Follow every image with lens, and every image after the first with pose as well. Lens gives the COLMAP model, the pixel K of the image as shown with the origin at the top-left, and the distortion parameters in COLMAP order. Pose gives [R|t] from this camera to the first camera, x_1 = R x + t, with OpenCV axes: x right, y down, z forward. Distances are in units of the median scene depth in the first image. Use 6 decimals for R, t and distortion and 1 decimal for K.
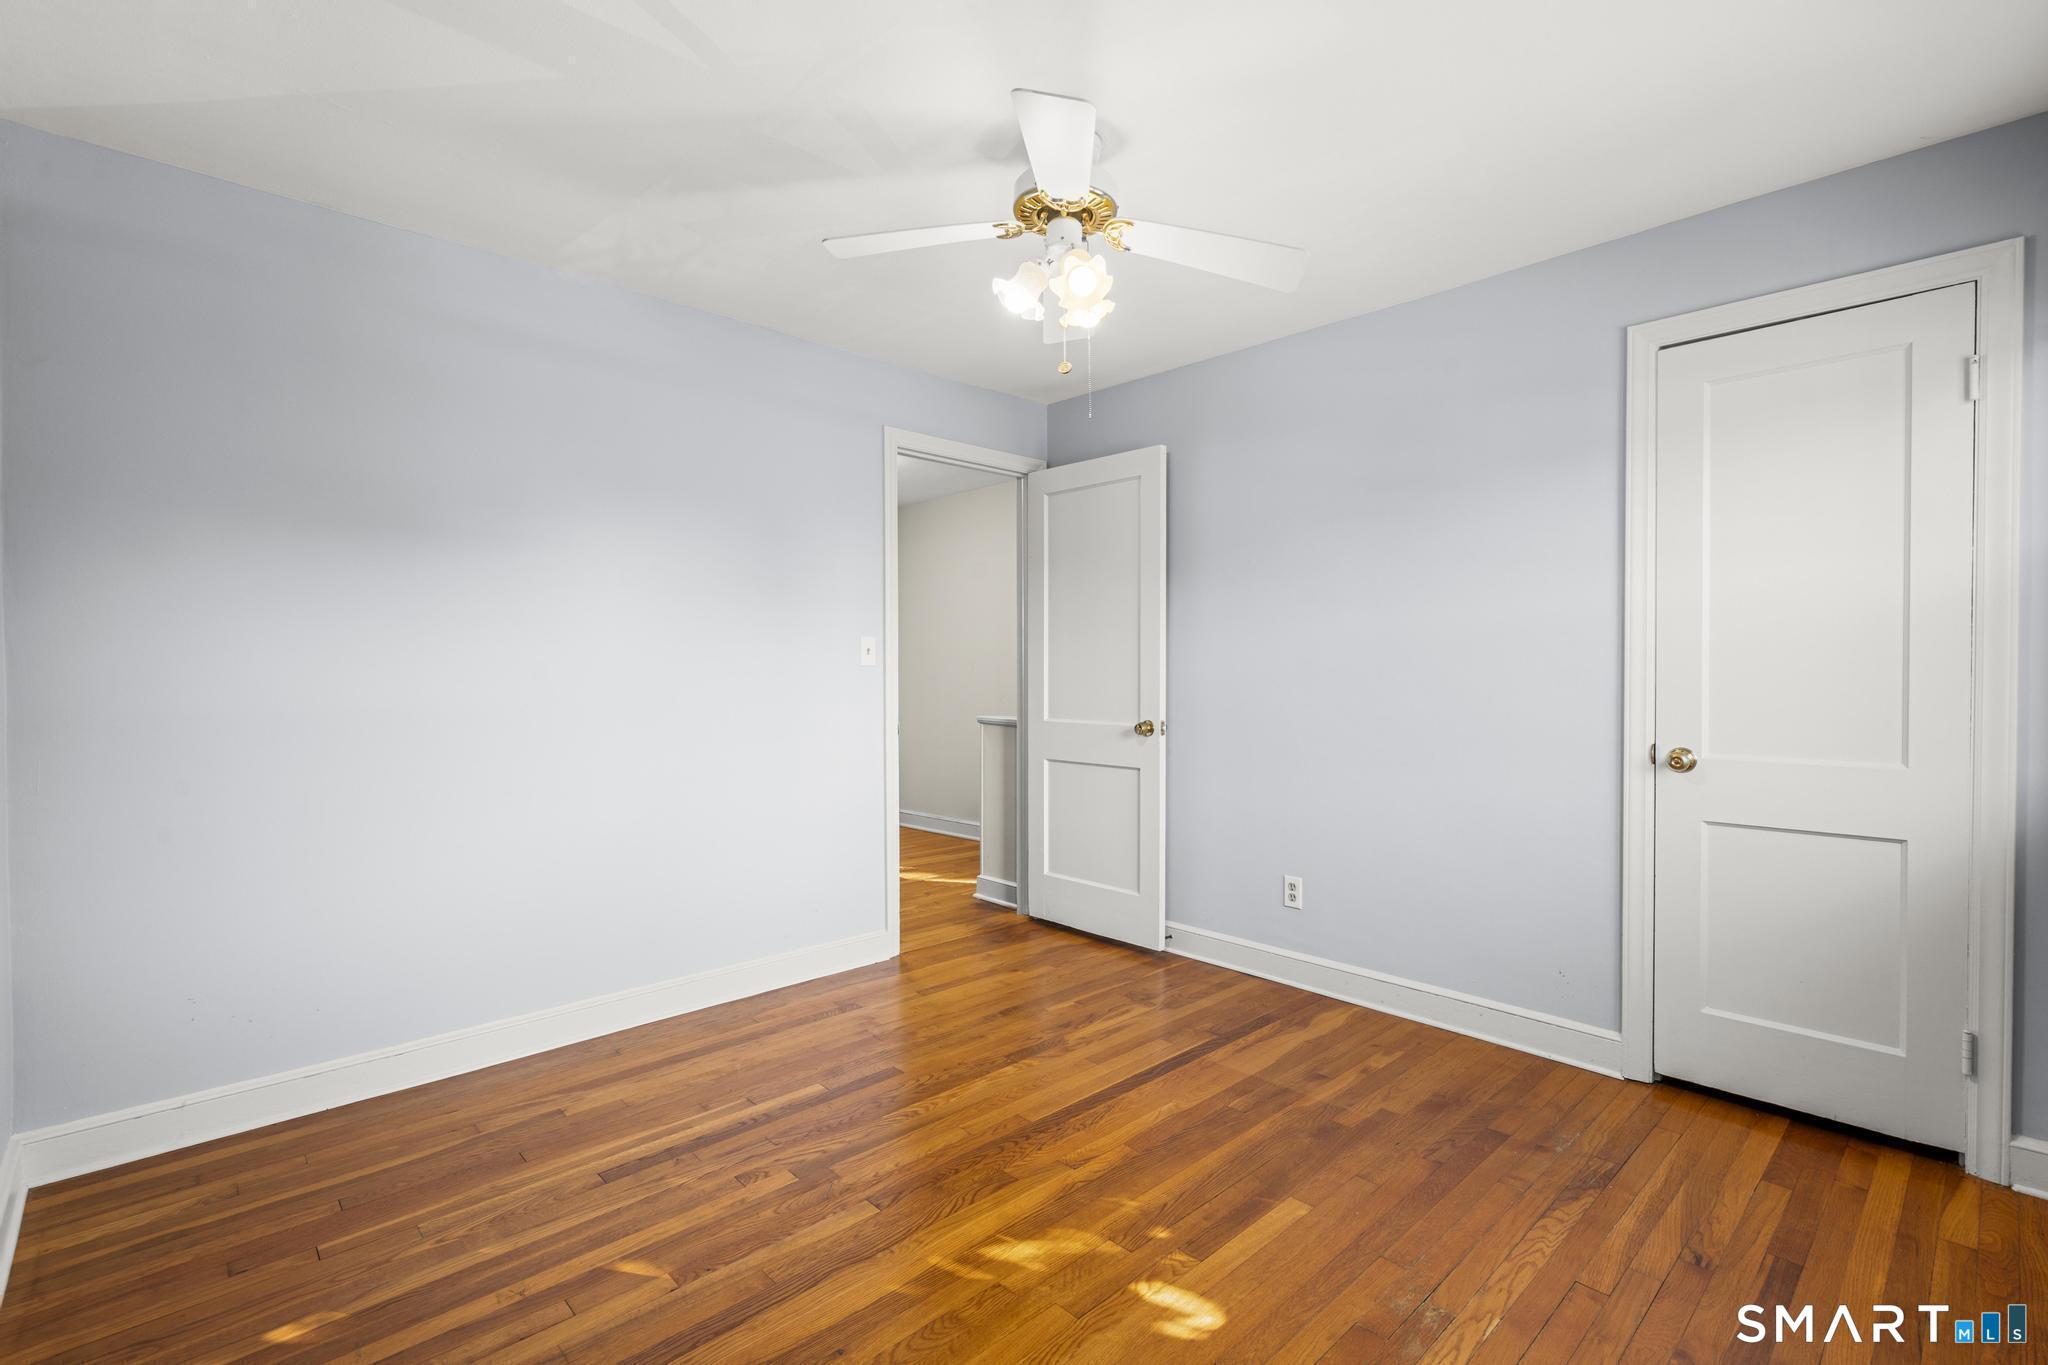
lens RADIAL K [[917.6, 0, 1019.9], [0, 917.6, 685.1], [0, 0, 1]] dist [0.002534, 0.000085]
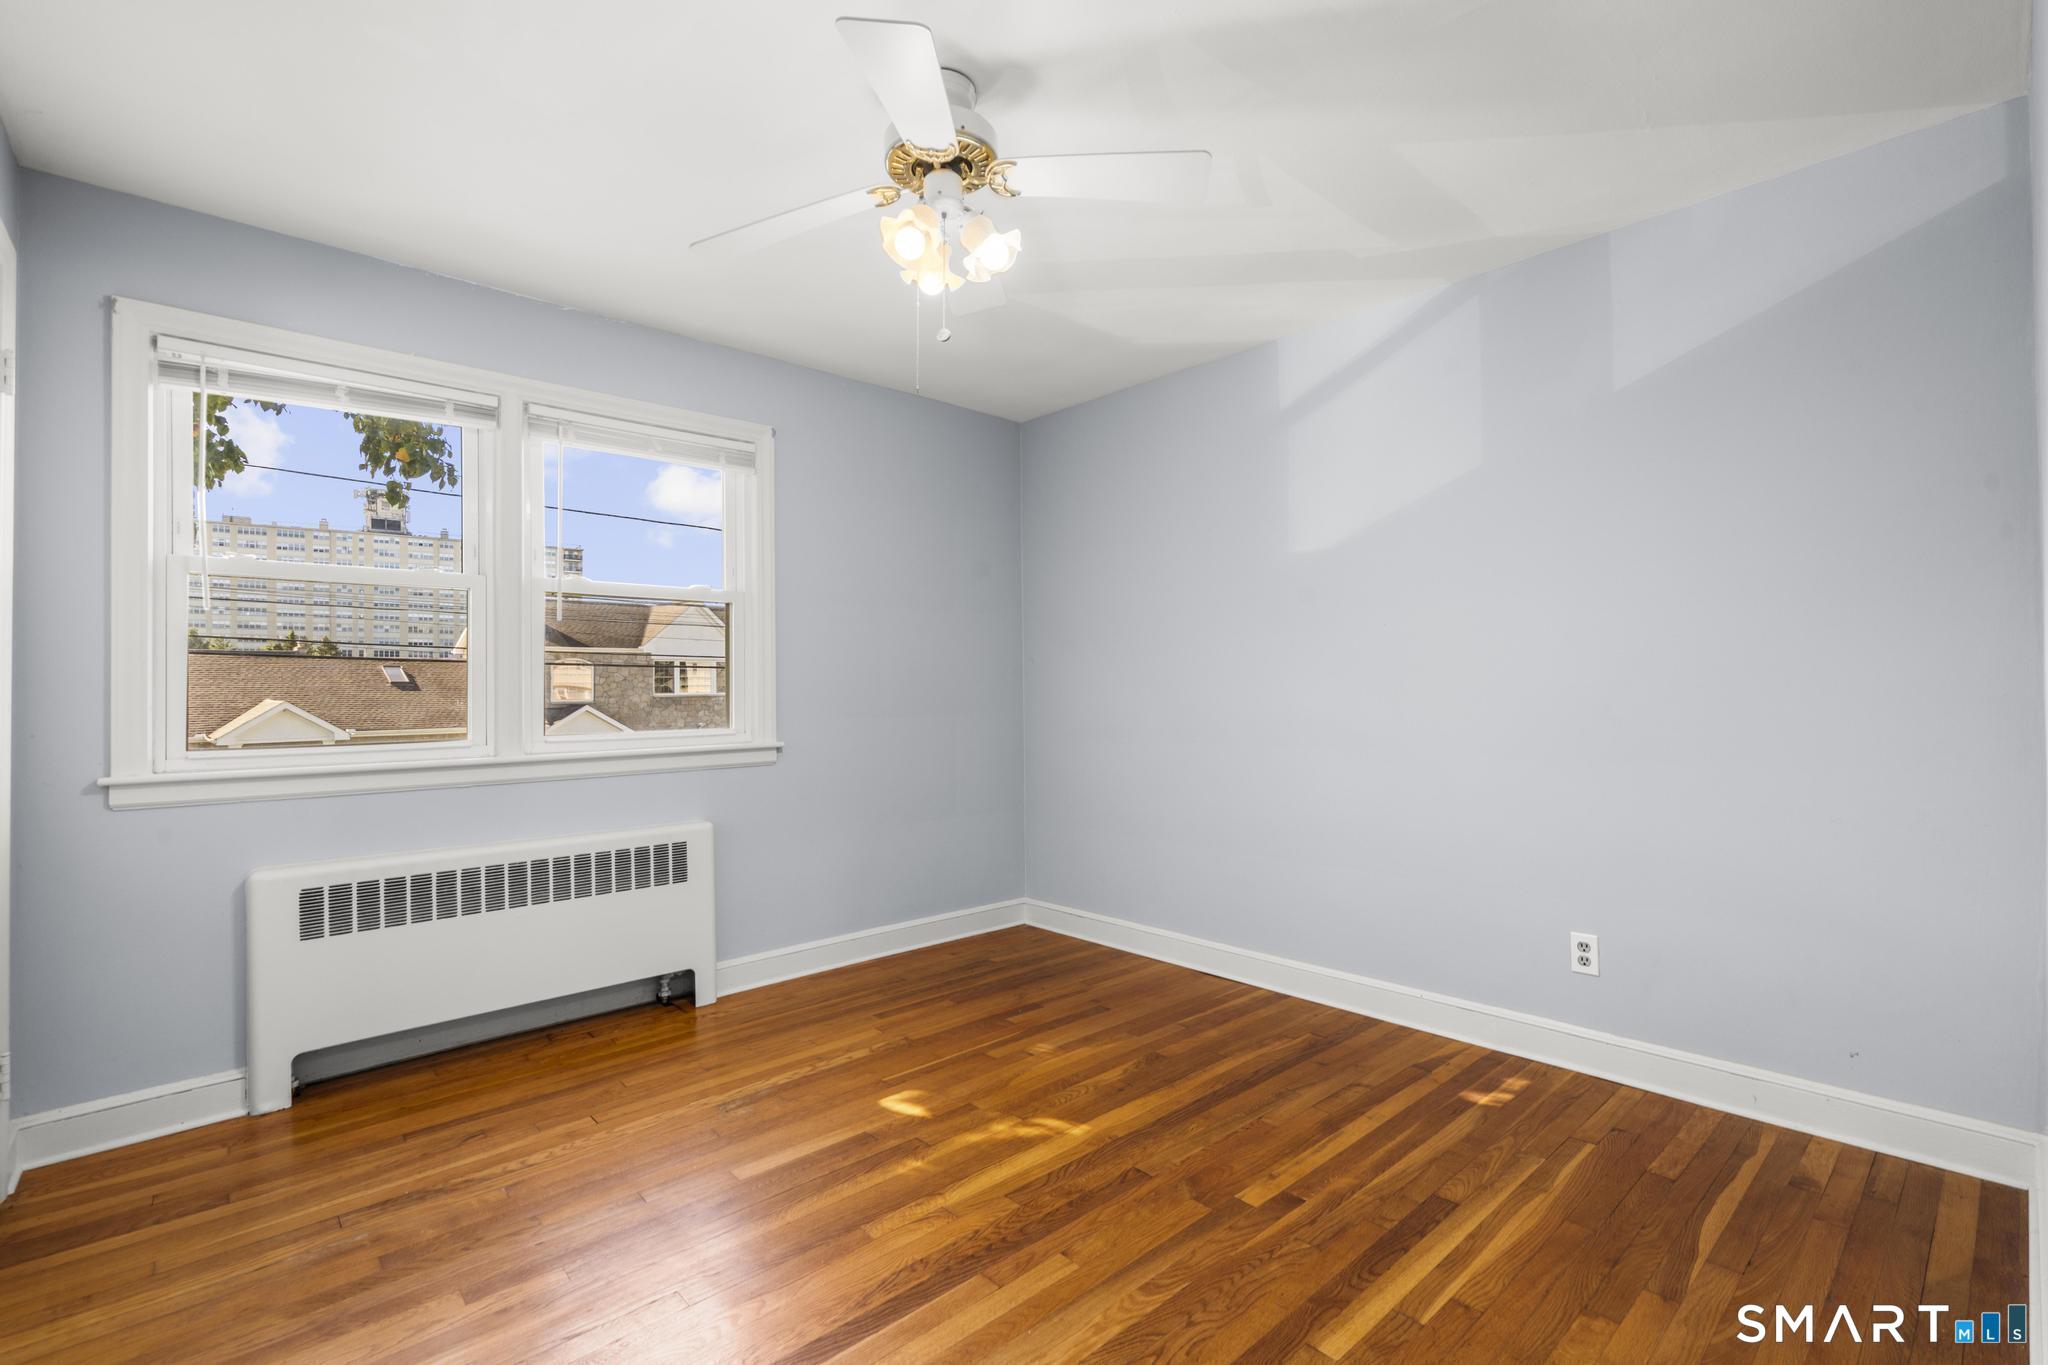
lens RADIAL K [[917.6, 0, 1019.9], [0, 917.6, 685.1], [0, 0, 1]] dist [0.002534, 0.000085]
pose [[-0.999800, 0.008154, 0.018278, -0.039436], [0.008258, 0.999950, 0.005590, 0.000335], [-0.018231, 0.005739, -0.999817, 1.918222]]
